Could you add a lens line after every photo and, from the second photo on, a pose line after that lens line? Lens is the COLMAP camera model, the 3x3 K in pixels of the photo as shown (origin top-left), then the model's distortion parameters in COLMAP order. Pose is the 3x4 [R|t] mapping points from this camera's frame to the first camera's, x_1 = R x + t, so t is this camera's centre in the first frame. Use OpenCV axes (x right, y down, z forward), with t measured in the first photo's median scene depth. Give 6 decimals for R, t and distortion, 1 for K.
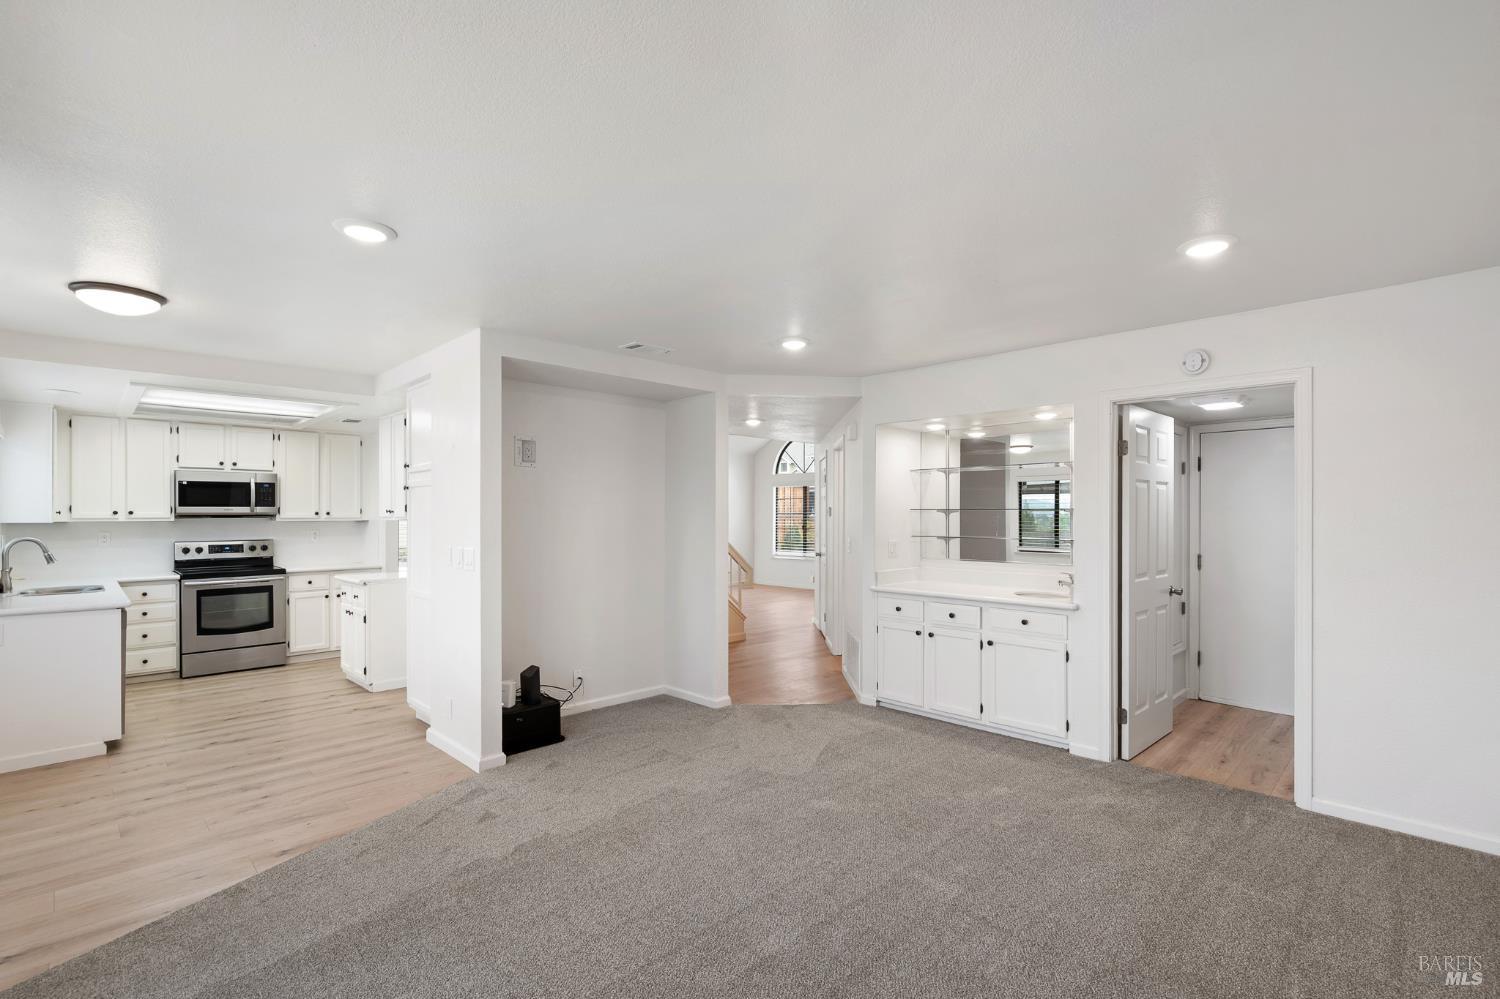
lens RADIAL K [[683.3, 0, 750.6], [0, 683.3, 514.9], [0, 0, 1]] dist [-0.003088, 0.000231]
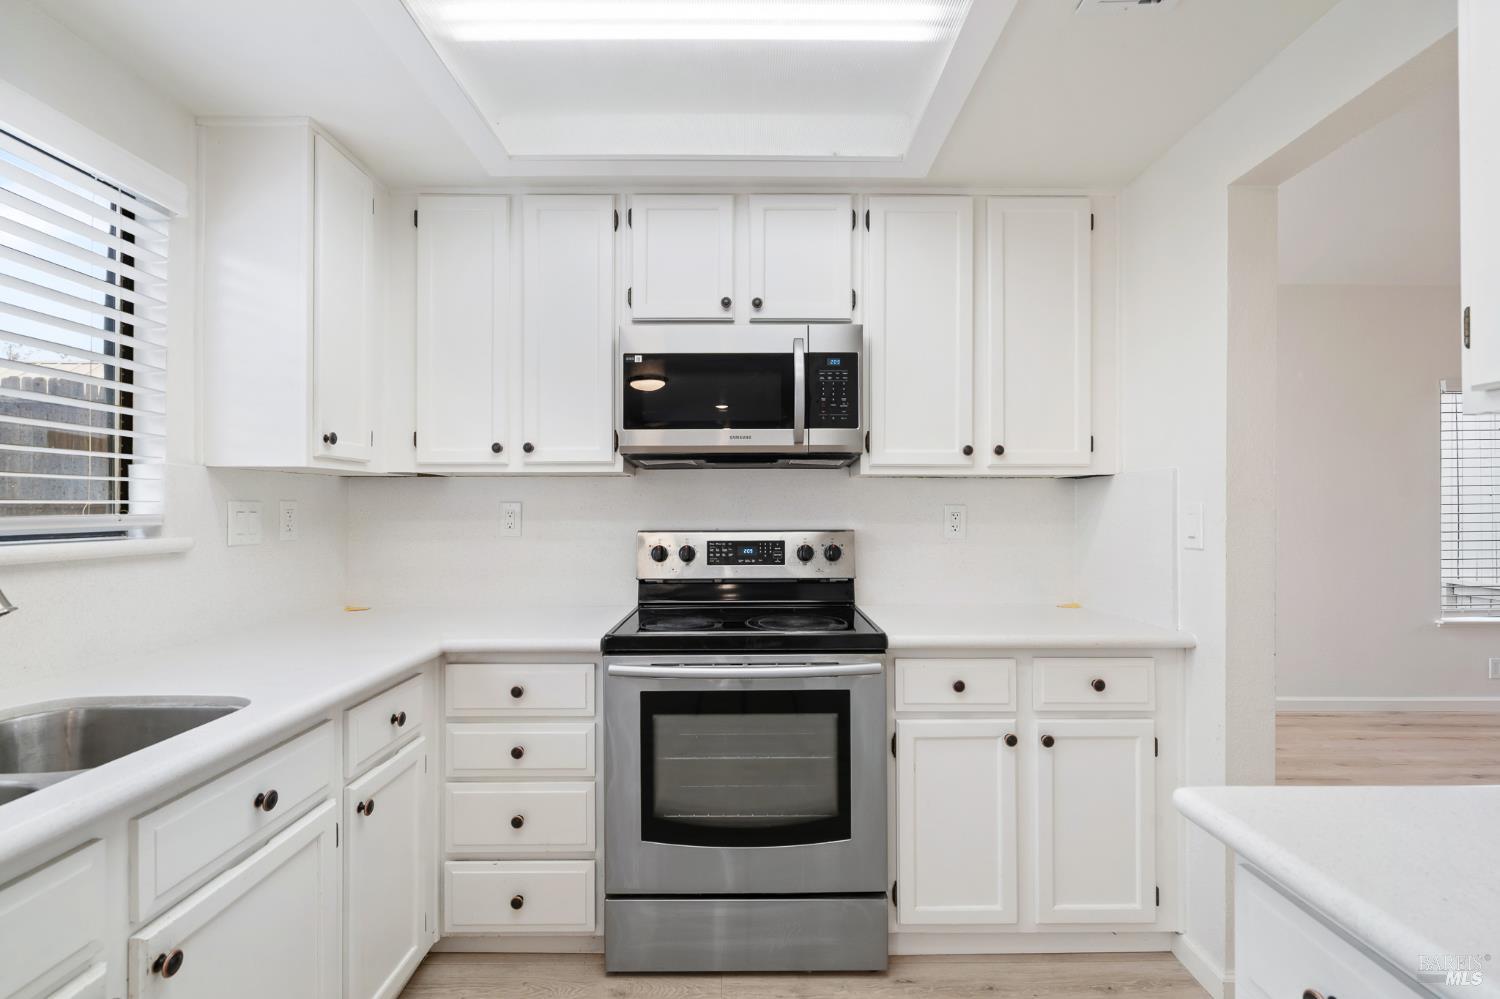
lens RADIAL K [[683.3, 0, 757.1], [0, 683.3, 506.9], [0, 0, 1]] dist [-0.003088, 0.000231]
pose [[0.722246, -0.000242, -0.691637, -0.528903], [-0.001749, 0.999996, -0.002177, 0.026817], [0.691634, 0.002782, 0.722242, 0.764534]]
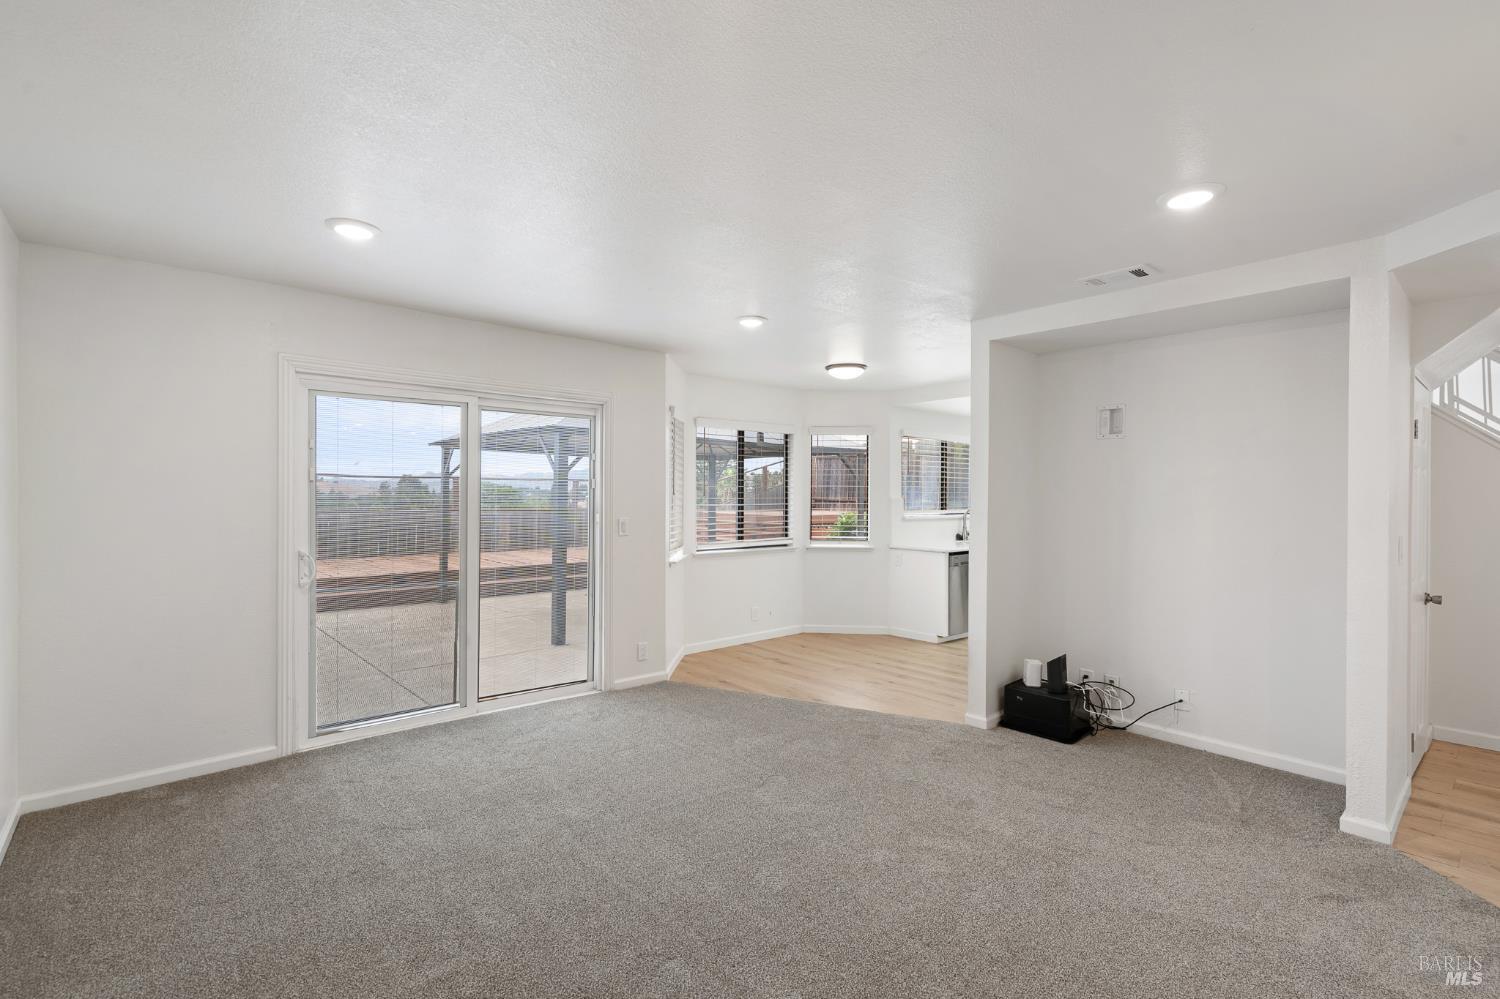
lens RADIAL K [[683.3, 0, 762.9], [0, 683.3, 492.1], [0, 0, 1]] dist [-0.003088, 0.000231]
pose [[-0.029030, -0.000276, -0.999578, 0.408535], [-0.011064, 0.999939, 0.000045, 0.002847], [0.999517, 0.011061, -0.029032, 0.401795]]
